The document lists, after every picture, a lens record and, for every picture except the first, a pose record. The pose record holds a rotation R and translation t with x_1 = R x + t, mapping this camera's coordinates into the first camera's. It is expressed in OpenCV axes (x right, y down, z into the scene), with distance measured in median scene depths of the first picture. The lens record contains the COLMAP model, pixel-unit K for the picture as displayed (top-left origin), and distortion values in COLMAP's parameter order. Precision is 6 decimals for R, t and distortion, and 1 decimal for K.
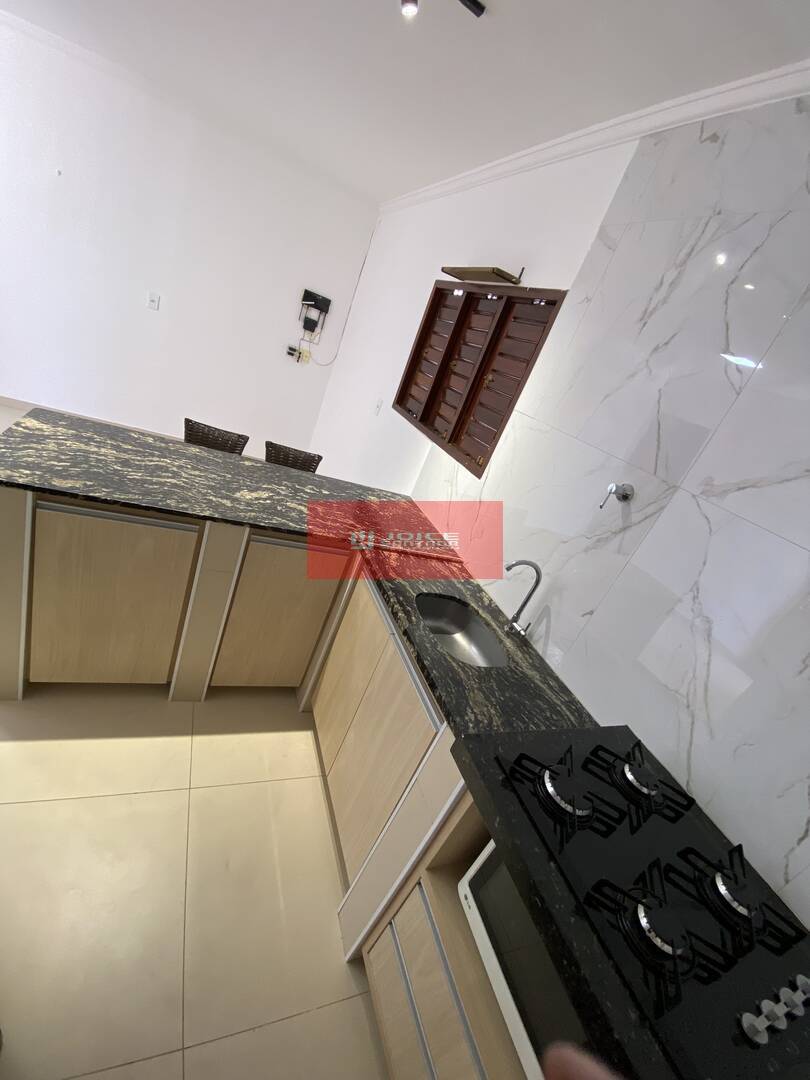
lens RADIAL K [[435.5, 0, 402.4], [0, 435.5, 538.0], [0, 0, 1]] dist [0.012390, -0.016723]
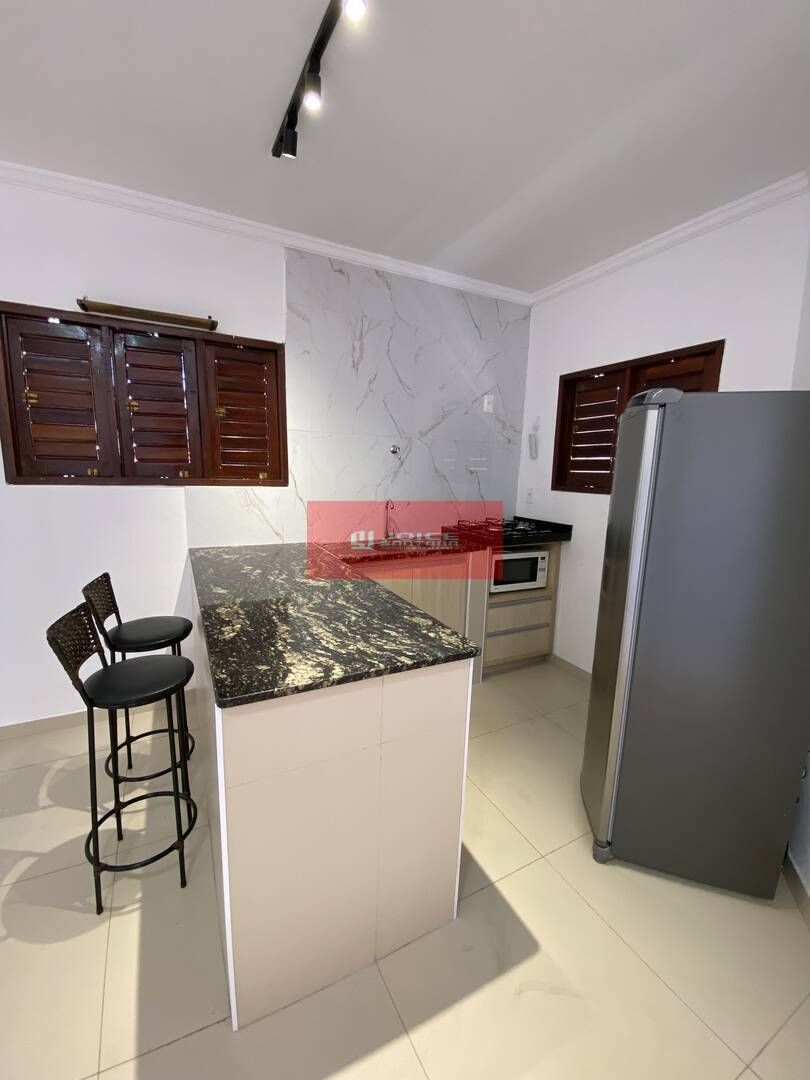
lens RADIAL K [[432.5, 0, 401.0], [0, 432.5, 537.4], [0, 0, 1]] dist [0.047408, -0.043267]
pose [[-0.084877, -0.510184, 0.855867, -1.246130], [0.342409, 0.791719, 0.505902, -0.663620], [-0.935709, 0.335996, 0.107493, 0.697605]]
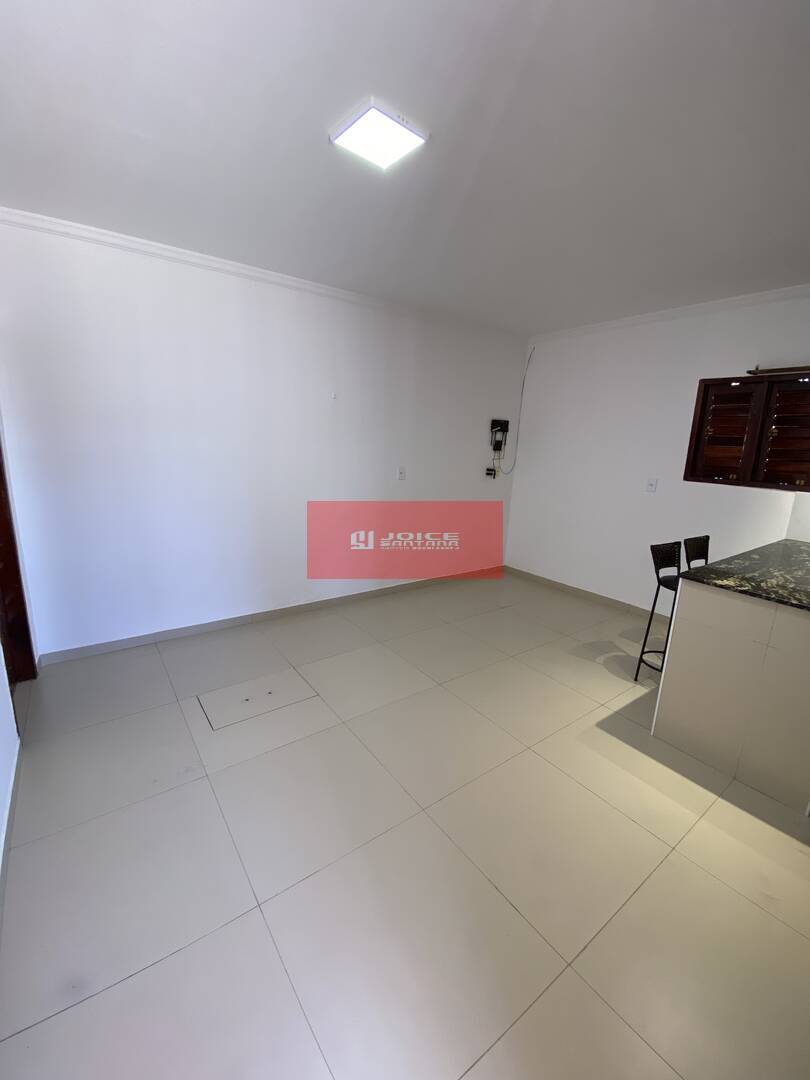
lens RADIAL K [[435.5, 0, 402.4], [0, 435.5, 538.0], [0, 0, 1]] dist [0.012390, -0.016723]
pose [[0.916897, -0.370111, 0.149392, -1.767770], [0.388194, 0.913958, -0.118262, -0.567460], [-0.092768, 0.166427, 0.981680, -0.170224]]
